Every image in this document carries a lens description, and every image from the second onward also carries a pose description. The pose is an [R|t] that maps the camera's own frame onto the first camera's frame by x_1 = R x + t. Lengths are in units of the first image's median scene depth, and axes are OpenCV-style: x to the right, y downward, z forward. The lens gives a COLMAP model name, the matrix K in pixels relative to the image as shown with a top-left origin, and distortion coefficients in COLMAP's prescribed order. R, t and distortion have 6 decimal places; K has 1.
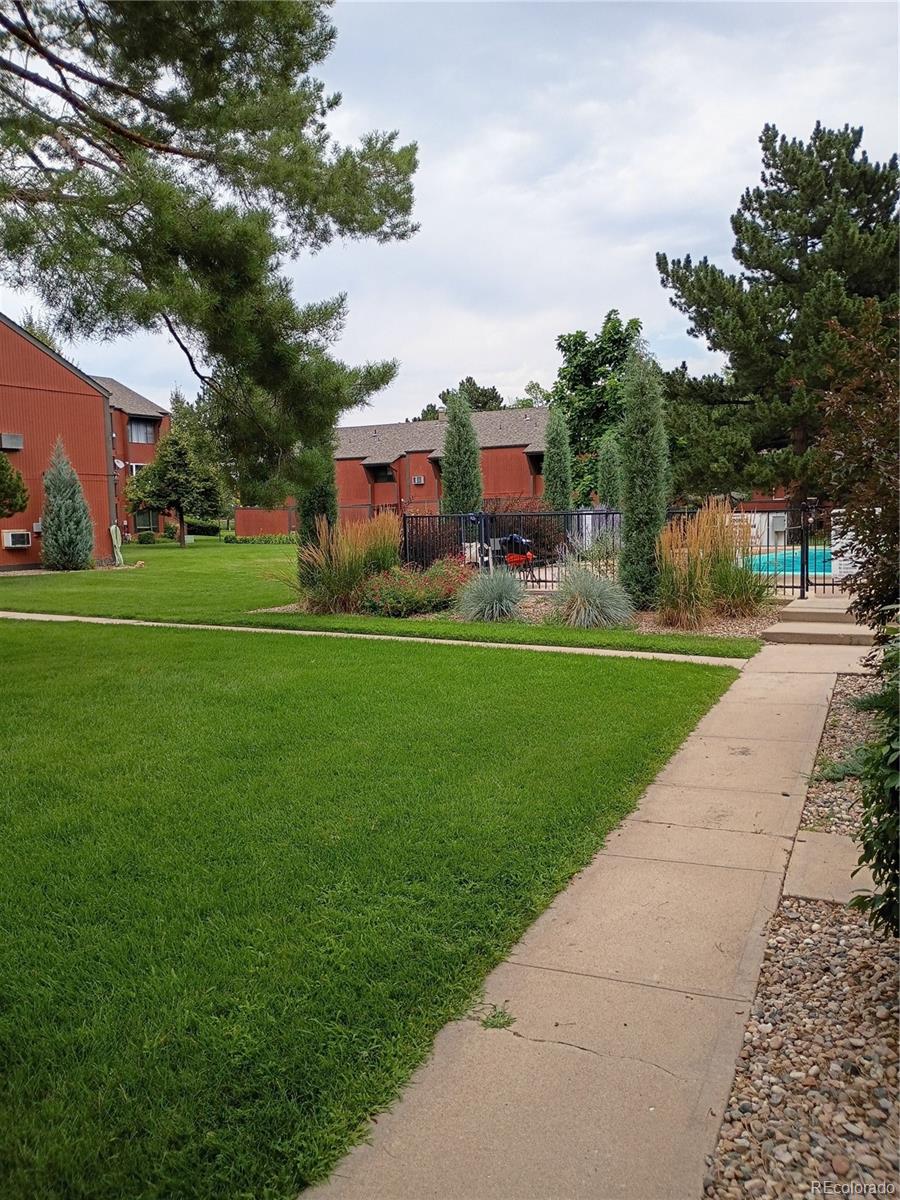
lens RADIAL K [[989.5, 0, 450.5], [0, 989.5, 600.5], [0, 0, 1]] dist [0.061730, -0.075103]
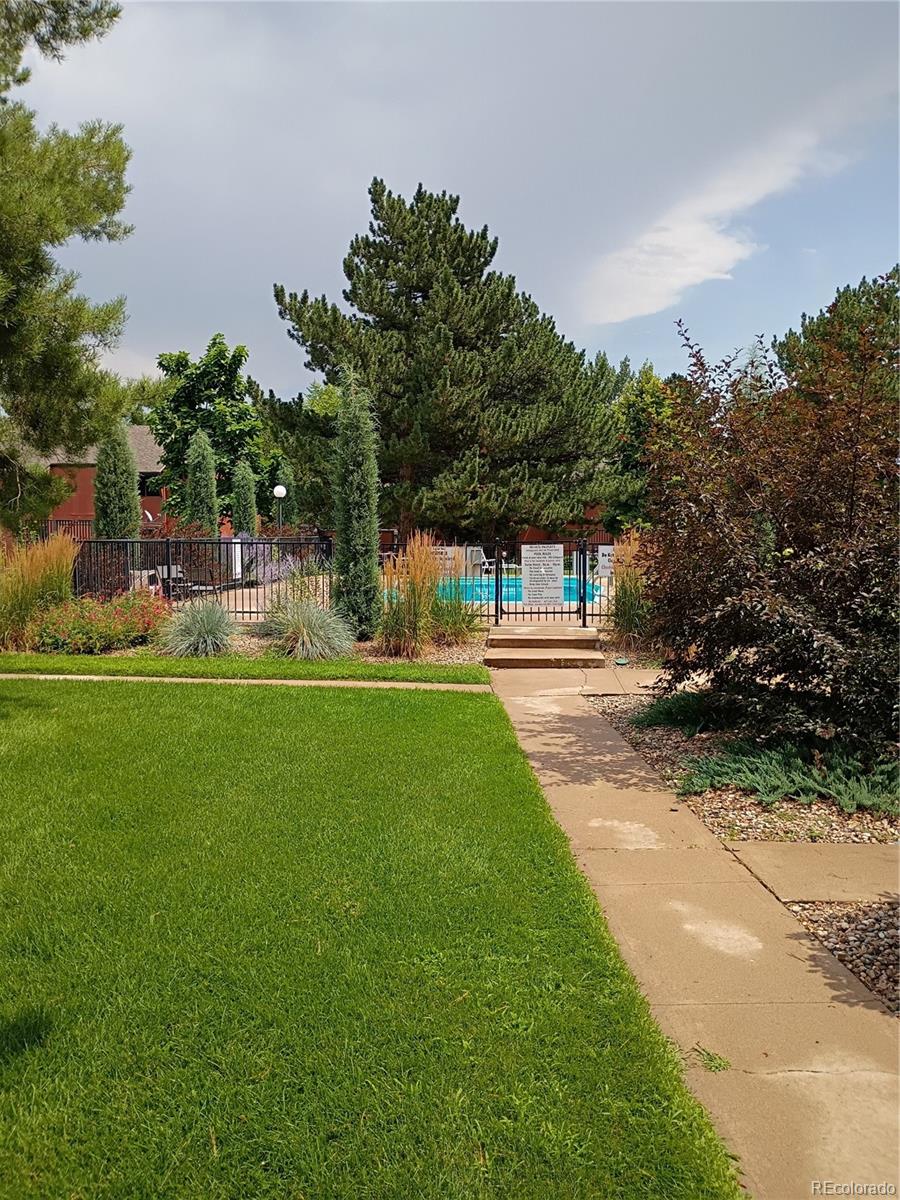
lens RADIAL K [[989.5, 0, 451.2], [0, 989.5, 601.9], [0, 0, 1]] dist [0.061730, -0.075103]
pose [[0.905157, -0.006408, 0.425029, -0.064943], [0.016774, 0.999646, -0.020651, -0.003040], [-0.424746, 0.025822, 0.904944, 0.019326]]
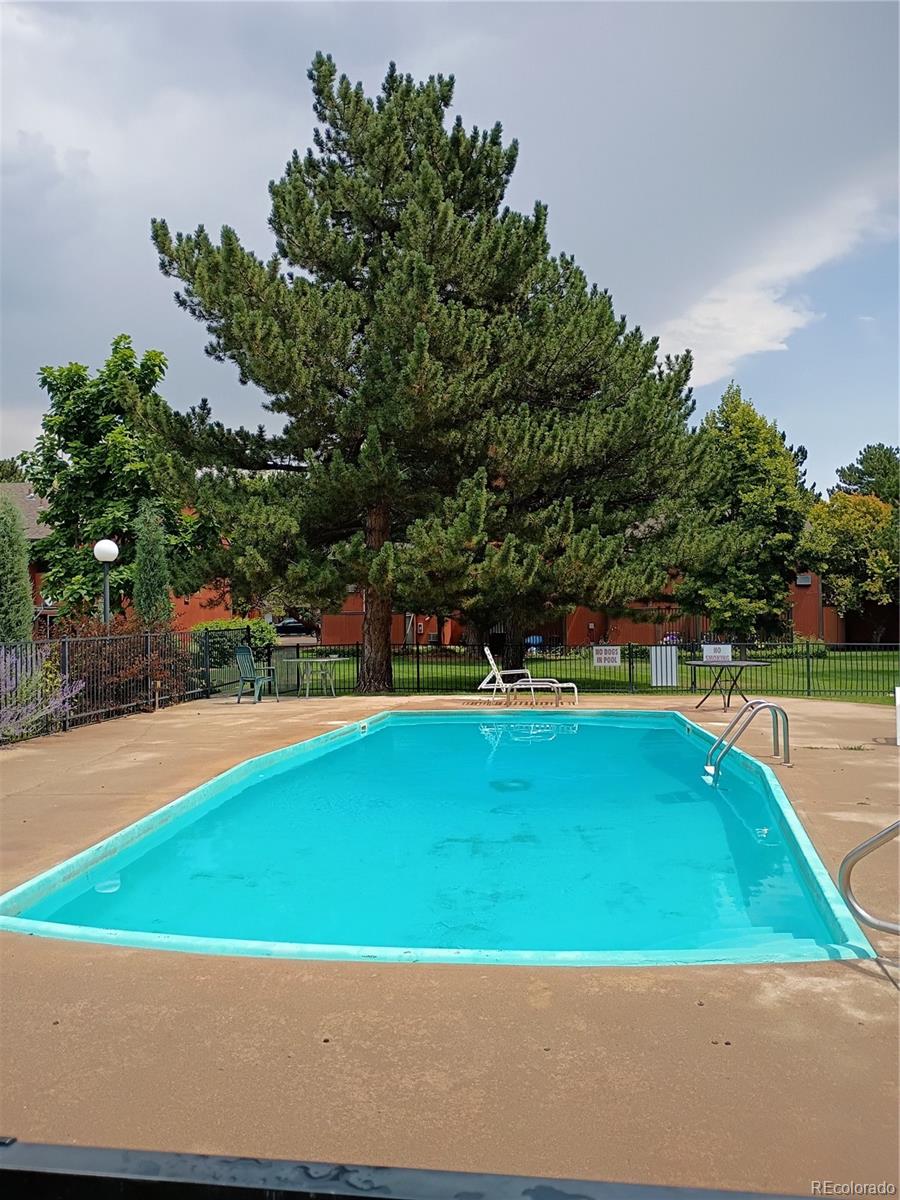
lens RADIAL K [[989.5, 0, 473.3], [0, 989.5, 608.5], [0, 0, 1]] dist [0.061730, -0.075103]
pose [[0.919350, 0.011520, 0.393272, 0.155617], [0.027428, 0.995263, -0.093272, -0.047150], [-0.392483, 0.096536, 0.914679, 0.395155]]
